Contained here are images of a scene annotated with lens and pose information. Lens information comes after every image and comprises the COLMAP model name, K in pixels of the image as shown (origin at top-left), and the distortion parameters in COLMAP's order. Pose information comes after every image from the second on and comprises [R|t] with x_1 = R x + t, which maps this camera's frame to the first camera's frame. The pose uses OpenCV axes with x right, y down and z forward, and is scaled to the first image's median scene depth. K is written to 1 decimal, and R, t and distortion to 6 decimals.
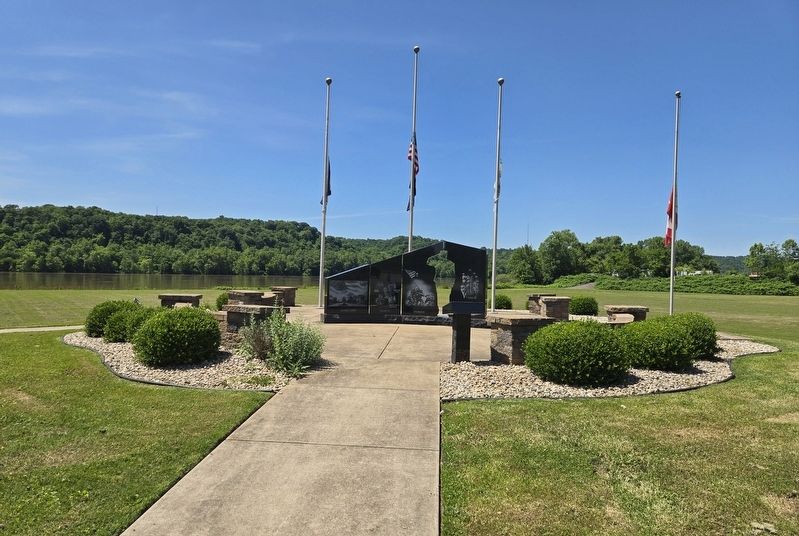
lens RADIAL K [[865.3, 0, 399.5], [0, 865.3, 268.9], [0, 0, 1]] dist [0.057465, 0.000000]
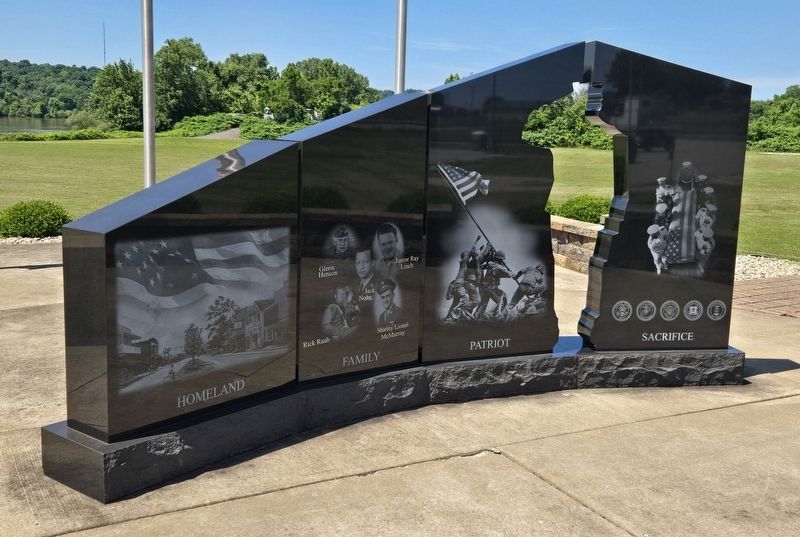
lens RADIAL K [[866.4, 0, 400.2], [0, 866.4, 268.5], [0, 0, 1]] dist [0.057465, 0.000000]
pose [[0.793733, -0.098462, 0.600244, -0.069727], [-0.022879, 0.981281, 0.191220, -0.007754], [-0.607835, -0.165511, 0.776622, 0.423195]]
